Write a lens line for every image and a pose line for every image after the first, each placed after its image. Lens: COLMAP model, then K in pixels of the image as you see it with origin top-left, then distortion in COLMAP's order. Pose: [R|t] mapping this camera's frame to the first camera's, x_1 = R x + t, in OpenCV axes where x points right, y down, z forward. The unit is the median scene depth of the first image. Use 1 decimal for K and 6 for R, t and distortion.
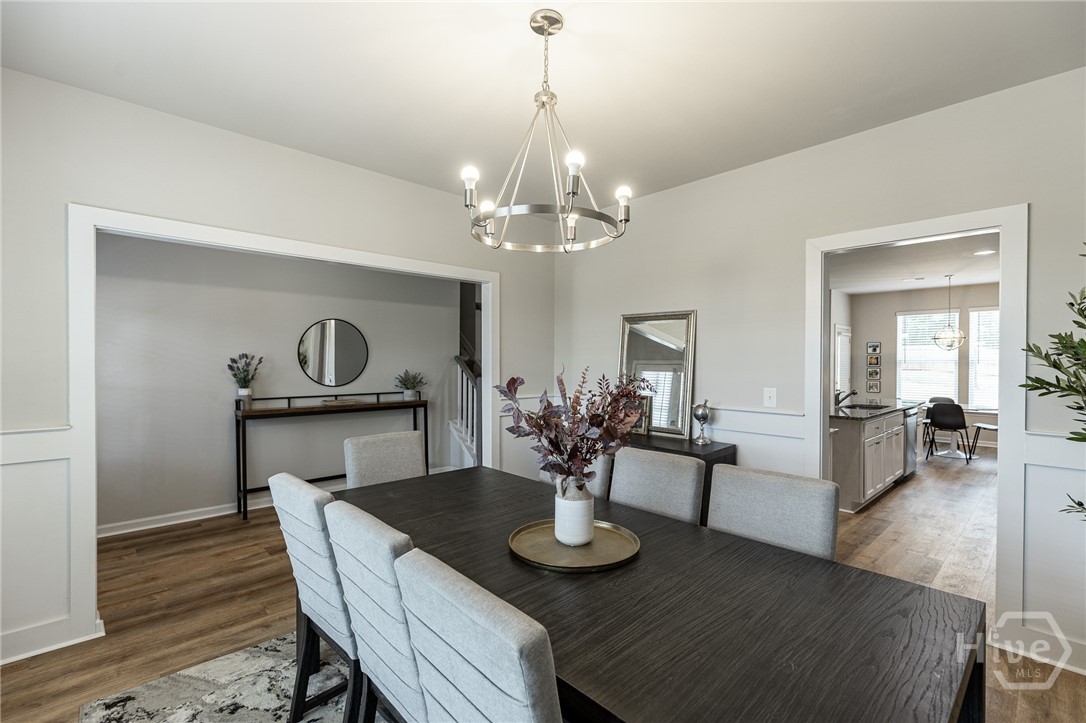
lens RADIAL K [[486.2, 0, 543.0], [0, 486.2, 361.5], [0, 0, 1]] dist [0.011000, -0.000448]
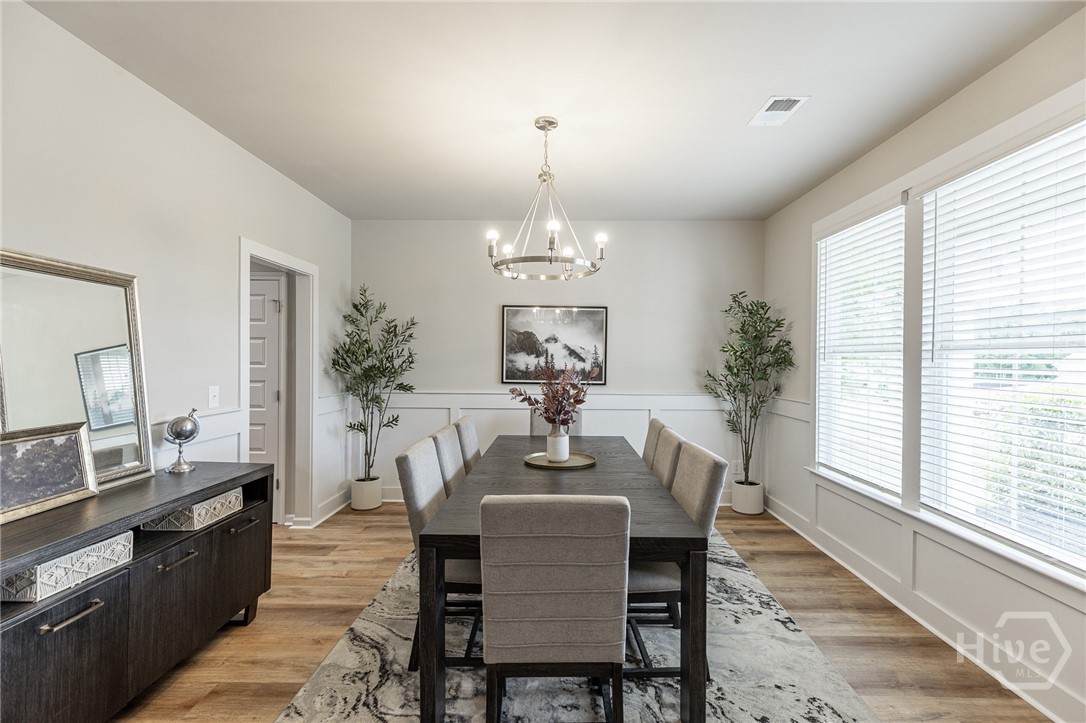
lens RADIAL K [[486.2, 0, 543.0], [0, 486.2, 361.5], [0, 0, 1]] dist [0.011000, -0.000448]
pose [[-0.714430, -0.014678, 0.699553, -0.435405], [-0.011889, 0.999890, 0.008838, -0.005097], [-0.699606, -0.002003, -0.714526, 0.881138]]
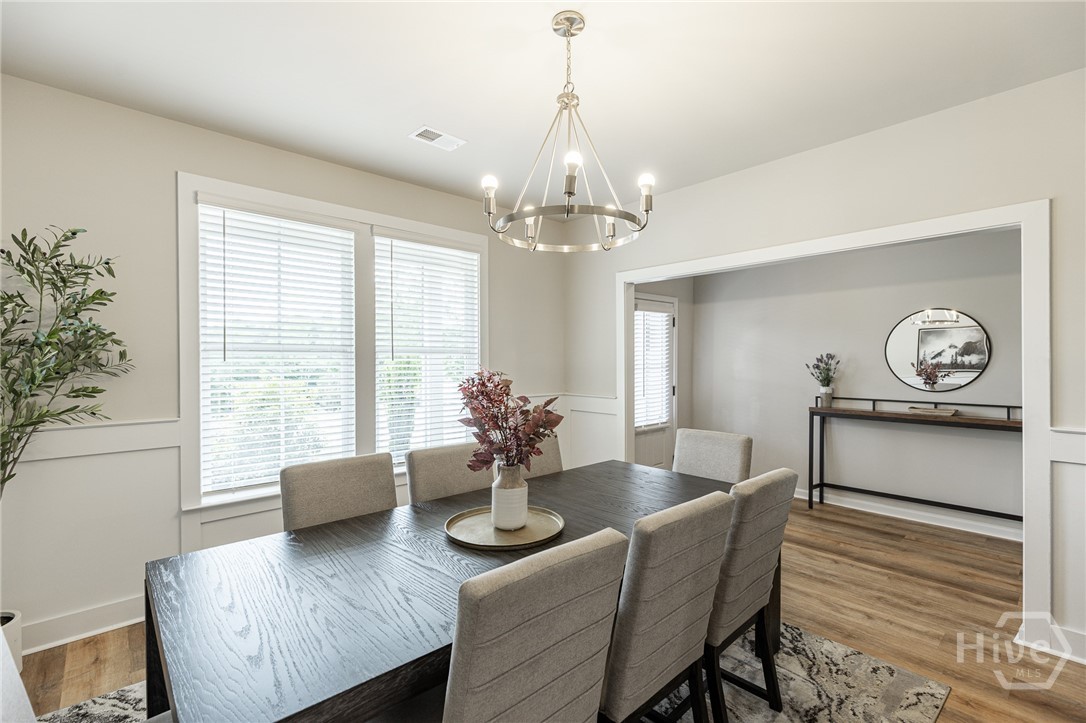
lens RADIAL K [[486.2, 0, 543.0], [0, 486.2, 361.5], [0, 0, 1]] dist [0.011000, -0.000448]
pose [[-0.020505, -0.001912, -0.999788, 0.442745], [0.003822, 0.999991, -0.001990, 0.000806], [0.999782, -0.003862, -0.020498, 0.412438]]
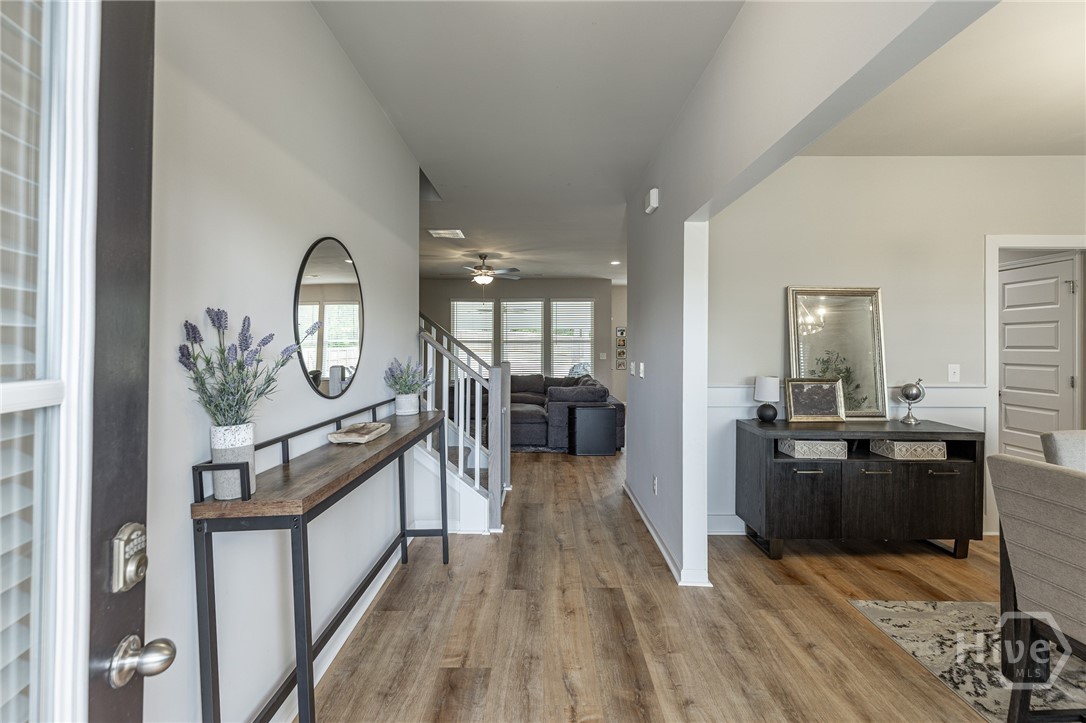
lens RADIAL K [[486.2, 0, 543.0], [0, 486.2, 361.5], [0, 0, 1]] dist [0.011000, -0.000448]
pose [[0.687352, -0.026404, 0.725844, -0.712166], [0.001093, 0.999375, 0.035319, 0.004965], [-0.726324, -0.023483, 0.686952, 0.660294]]
